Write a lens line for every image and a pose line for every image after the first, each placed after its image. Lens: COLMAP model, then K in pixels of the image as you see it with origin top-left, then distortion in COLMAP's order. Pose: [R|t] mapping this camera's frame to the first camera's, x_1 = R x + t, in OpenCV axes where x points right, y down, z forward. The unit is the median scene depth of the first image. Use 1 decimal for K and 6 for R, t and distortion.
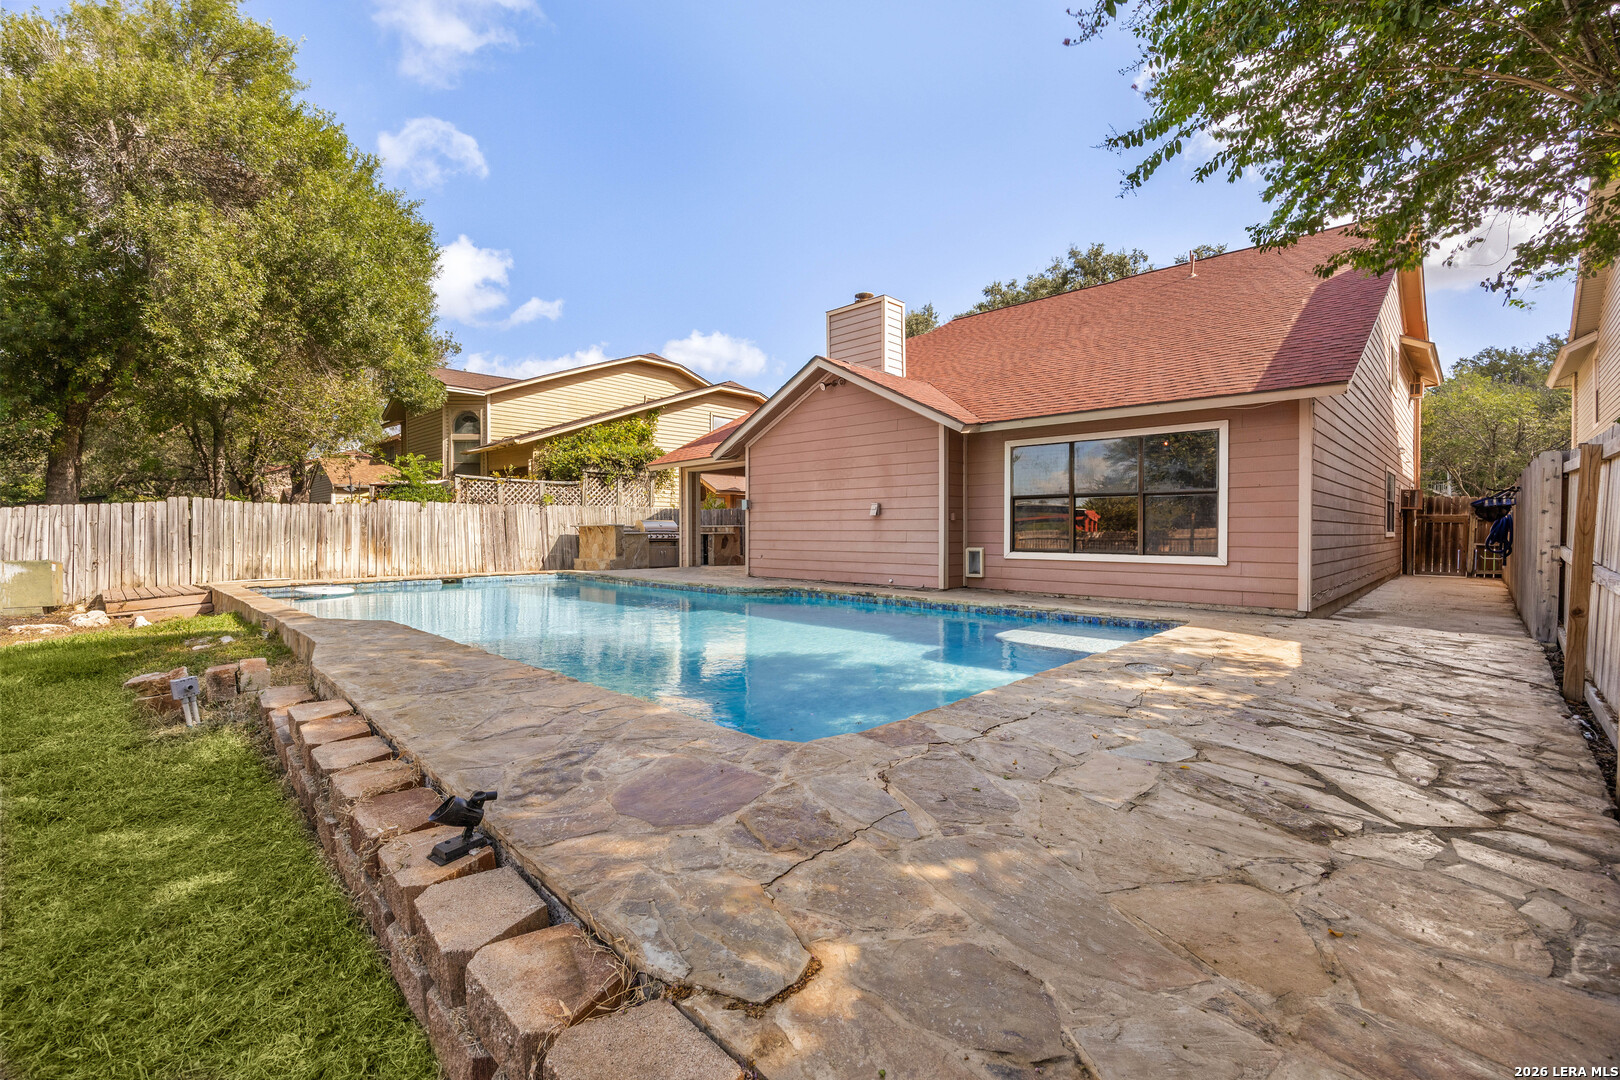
lens RADIAL K [[700.5, 0, 808.1], [0, 700.5, 552.7], [0, 0, 1]] dist [-0.038321, 0.001470]
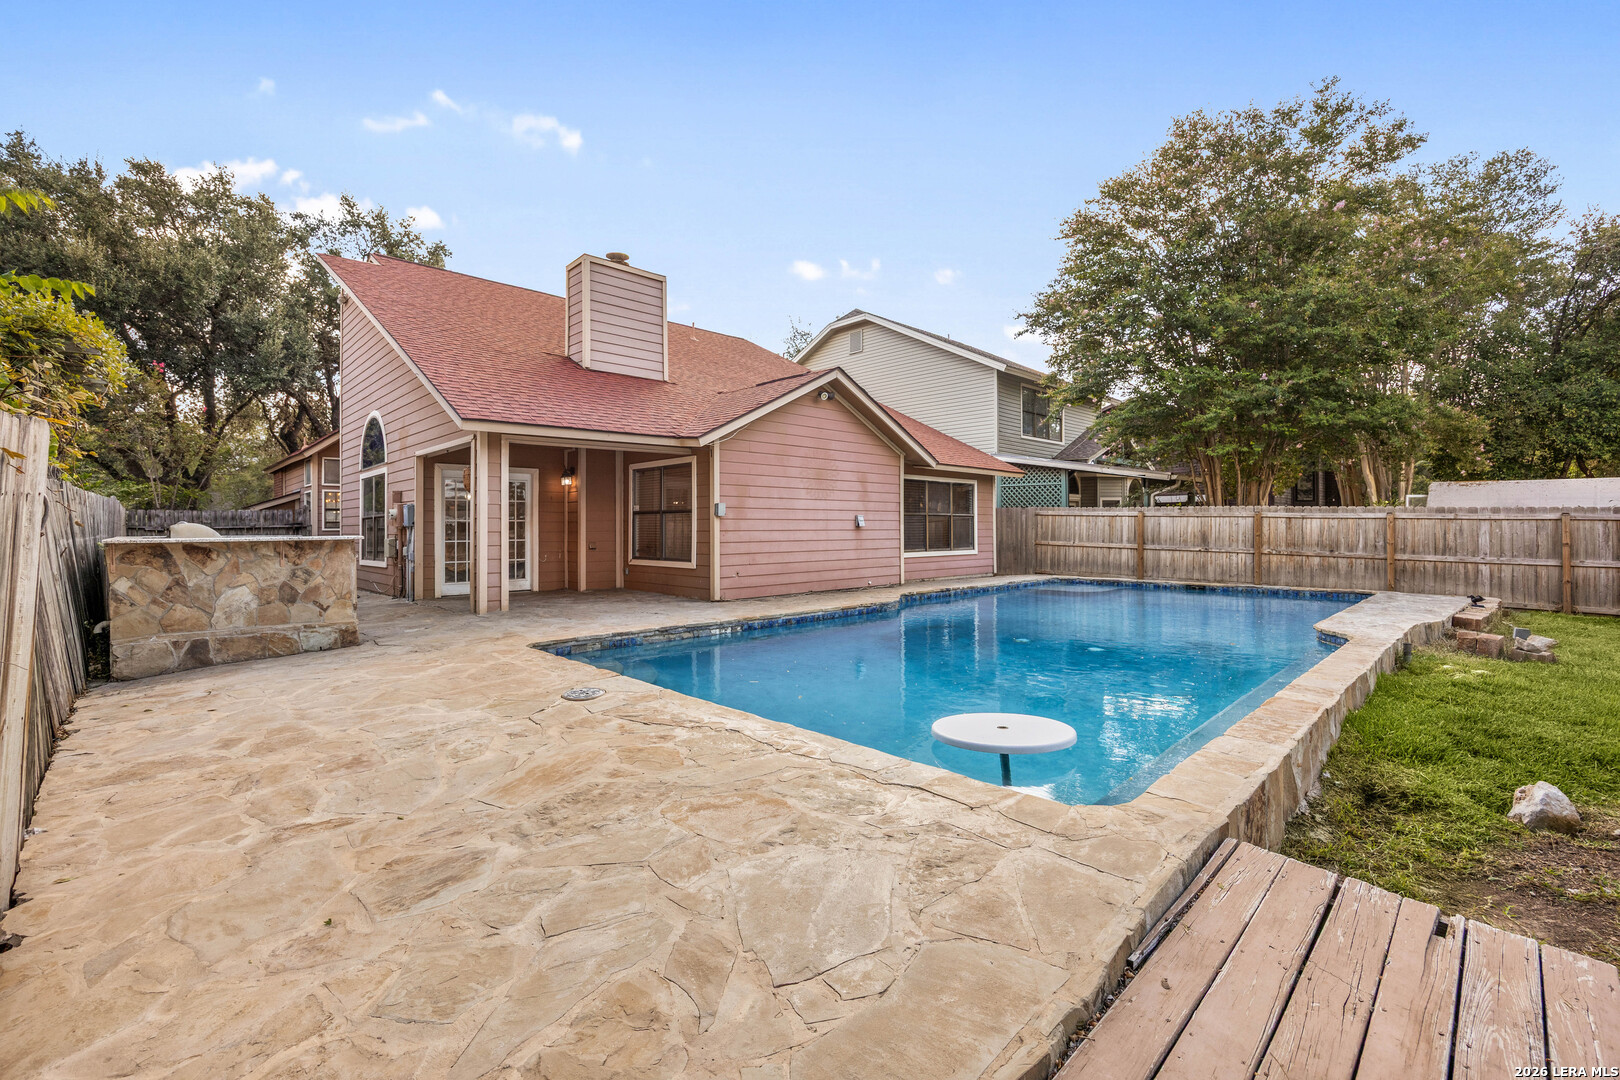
lens RADIAL K [[700.5, 0, 804.4], [0, 700.5, 528.9], [0, 0, 1]] dist [-0.038321, 0.001470]
pose [[0.021031, -0.000630, 0.999779, -0.767722], [0.035065, 0.999385, -0.000108, -0.038686], [-0.999164, 0.035060, 0.021040, 0.797486]]
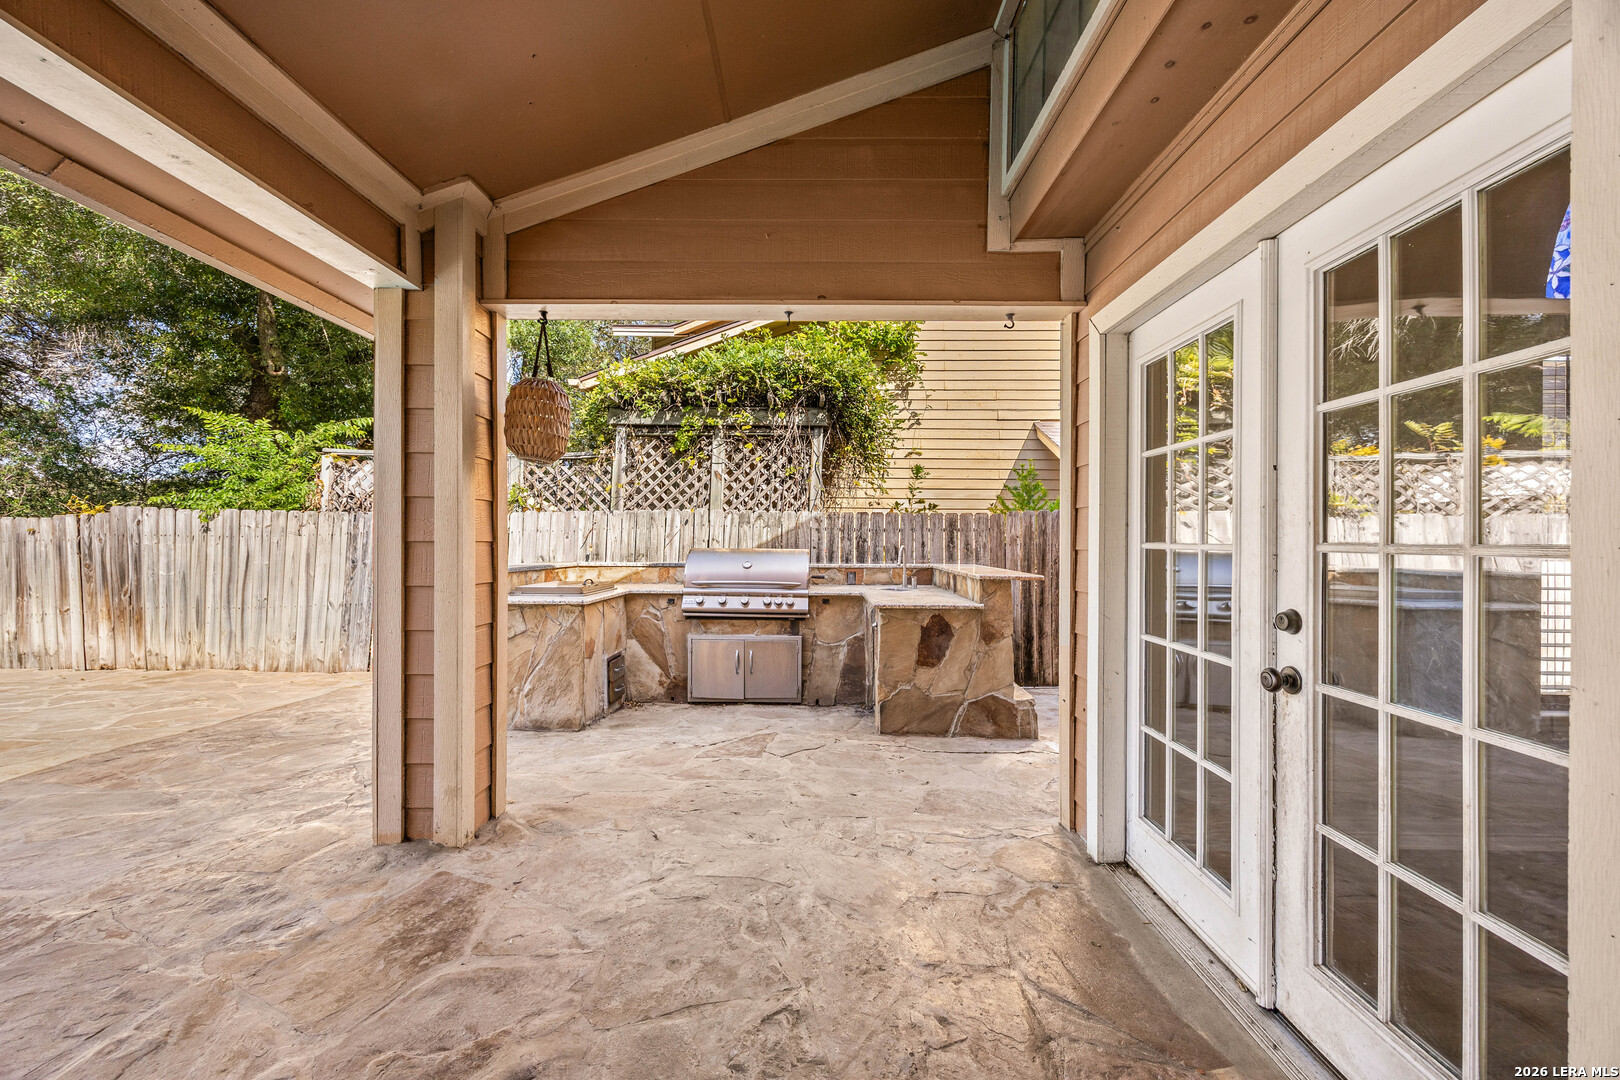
lens RADIAL K [[628.1, 0, 809.6], [0, 628.1, 520.6], [0, 0, 1]] dist [0.000049, -0.000623]
pose [[0.711057, -0.017559, -0.702915, 0.010329], [-0.027073, 0.998263, -0.052324, -0.057243], [0.702613, 0.056235, 0.709347, 1.024033]]
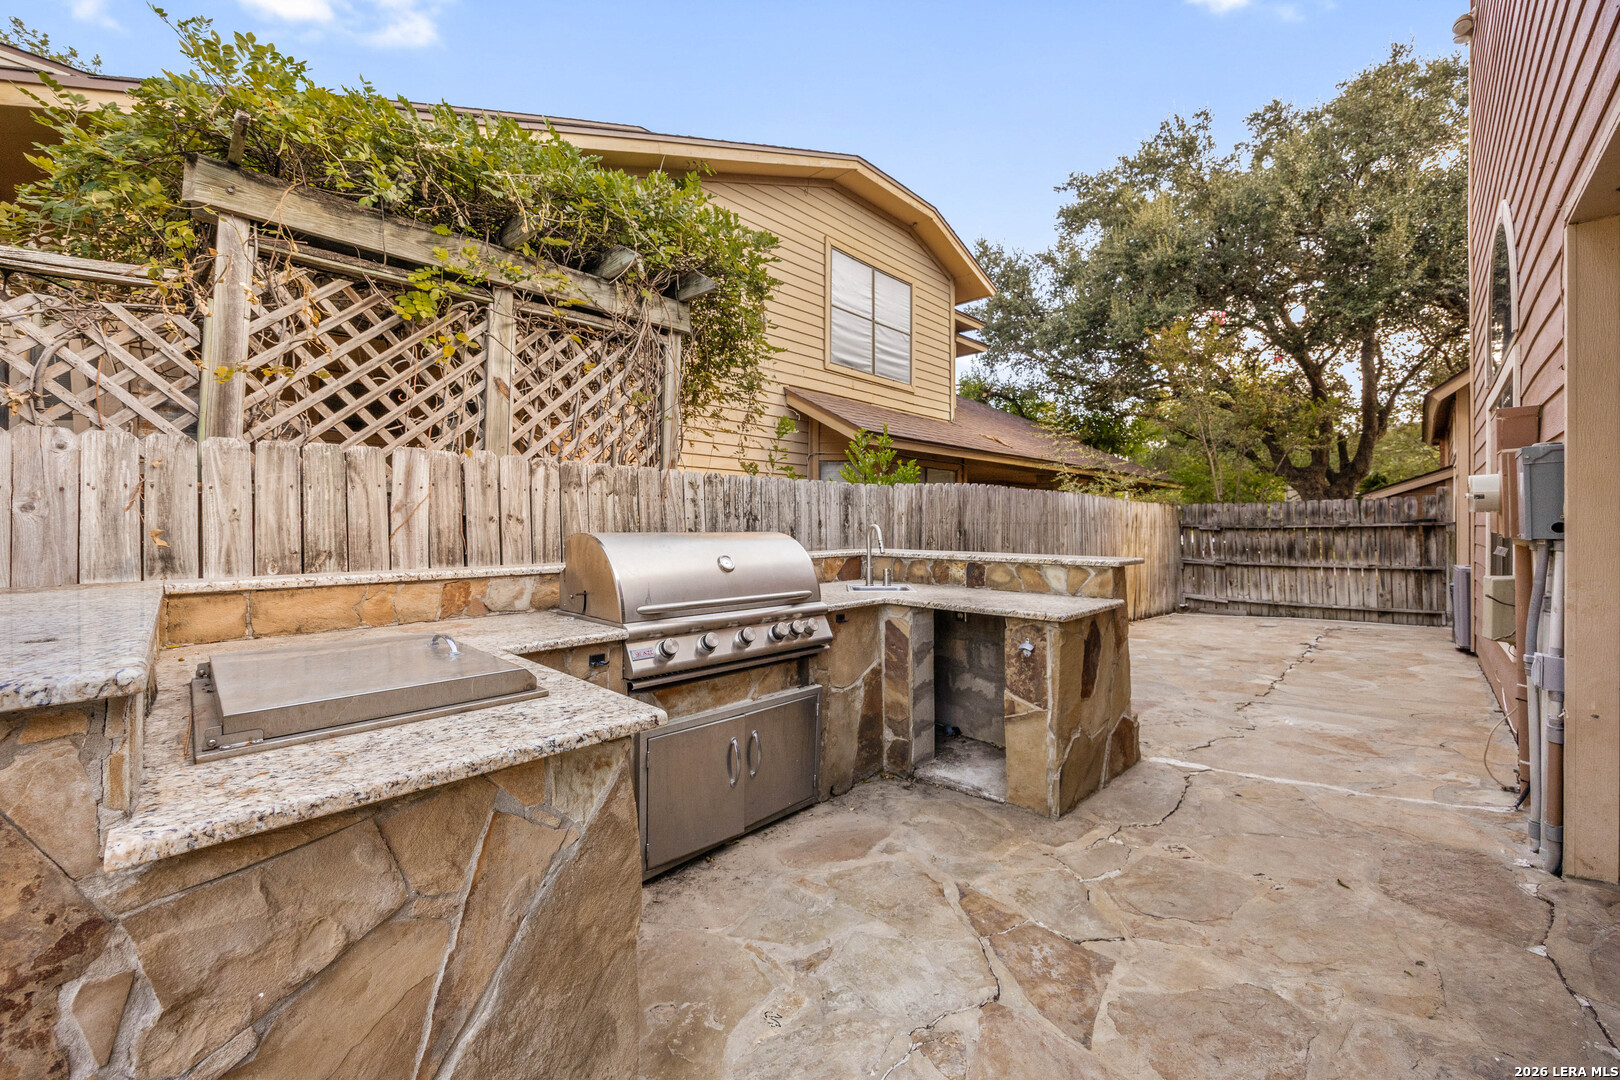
lens RADIAL K [[628.1, 0, 827.2], [0, 628.1, 520.1], [0, 0, 1]] dist [0.000049, -0.000623]
pose [[0.999669, -0.001995, 0.025646, -0.239770], [0.002987, 0.999247, -0.038688, -0.055436], [-0.025550, 0.038752, 0.998922, 1.071643]]
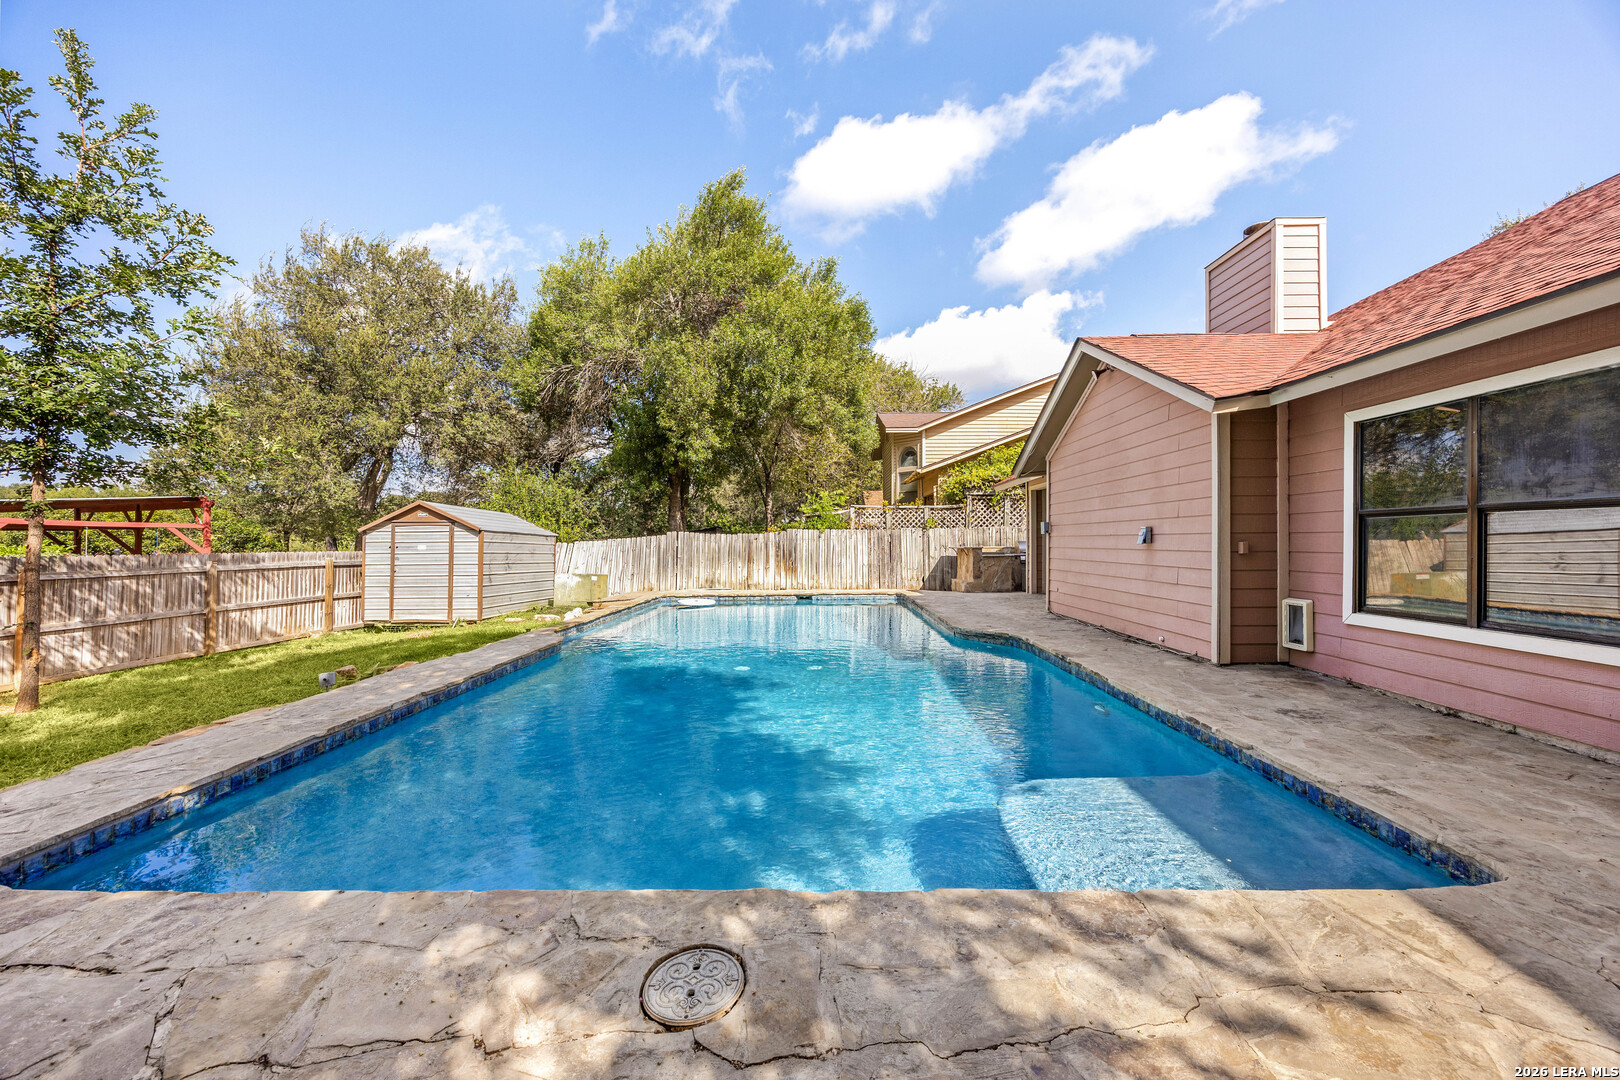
lens RADIAL K [[628.1, 0, 798.8], [0, 628.1, 541.3], [0, 0, 1]] dist [0.000049, -0.000623]
pose [[0.672752, -0.008087, -0.739824, 0.247173], [-0.014117, 0.999618, -0.023764, -0.026811], [0.739734, 0.026431, 0.672380, 0.235599]]
